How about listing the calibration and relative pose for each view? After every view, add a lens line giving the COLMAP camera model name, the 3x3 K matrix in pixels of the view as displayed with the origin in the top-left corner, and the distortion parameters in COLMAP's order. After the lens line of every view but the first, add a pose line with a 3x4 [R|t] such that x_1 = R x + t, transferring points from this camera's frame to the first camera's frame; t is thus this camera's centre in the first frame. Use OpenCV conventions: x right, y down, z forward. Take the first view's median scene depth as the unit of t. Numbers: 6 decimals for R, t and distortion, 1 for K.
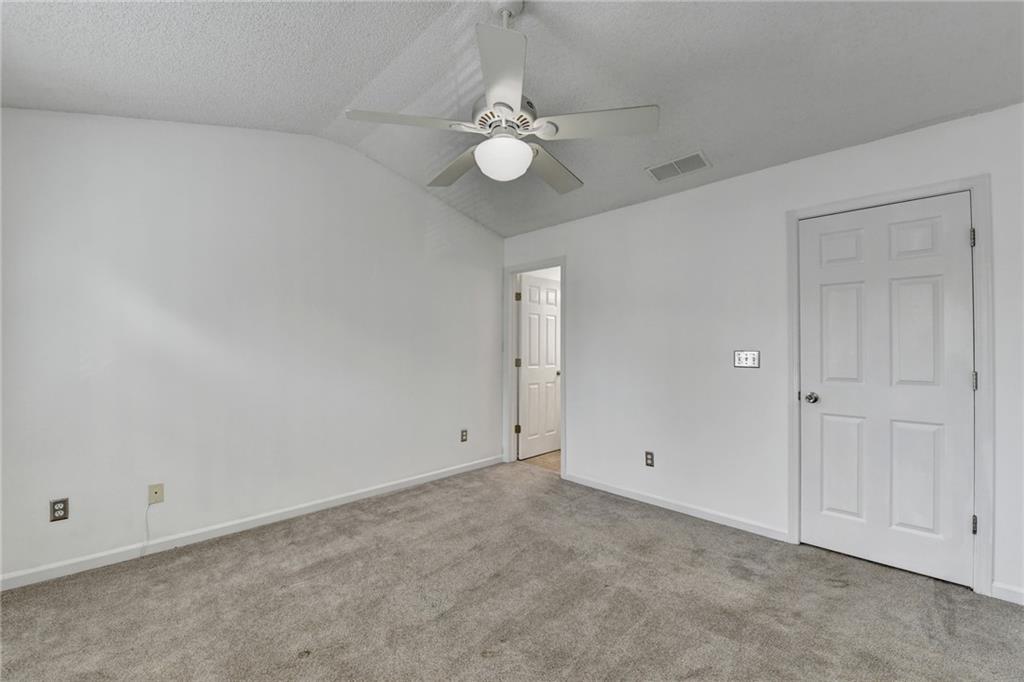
lens RADIAL K [[422.6, 0, 519.7], [0, 422.6, 352.3], [0, 0, 1]] dist [-0.011690, -0.002638]
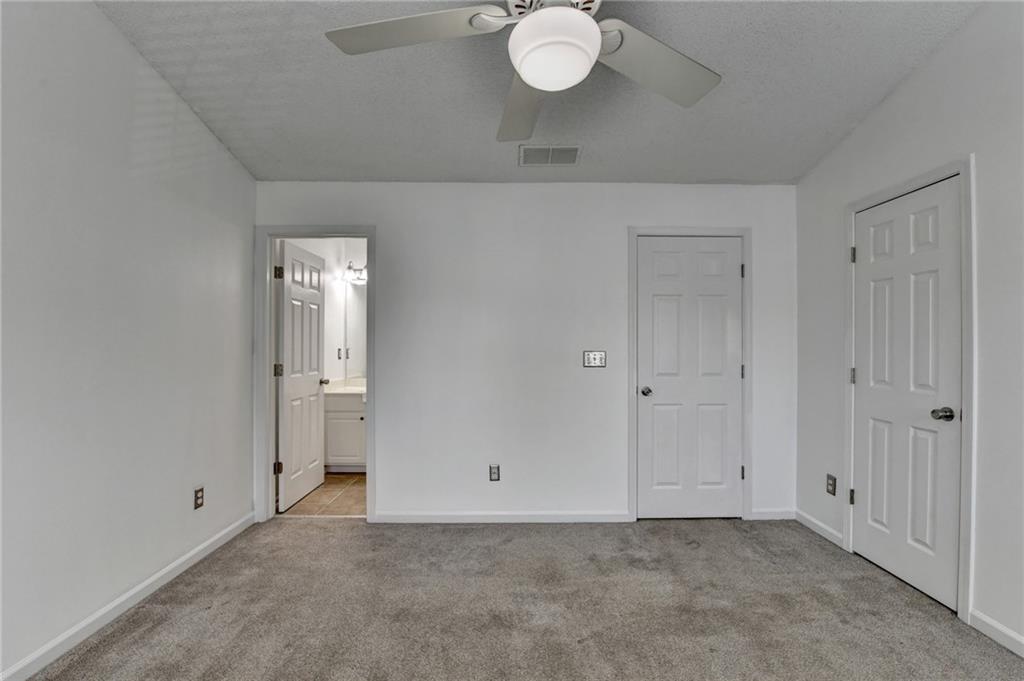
lens RADIAL K [[422.6, 0, 519.7], [0, 422.6, 351.8], [0, 0, 1]] dist [-0.011690, -0.002638]
pose [[0.694237, -0.006257, 0.719719, -0.297984], [0.006659, 0.999975, 0.002270, -0.004690], [-0.719715, 0.003217, 0.694262, 0.342008]]
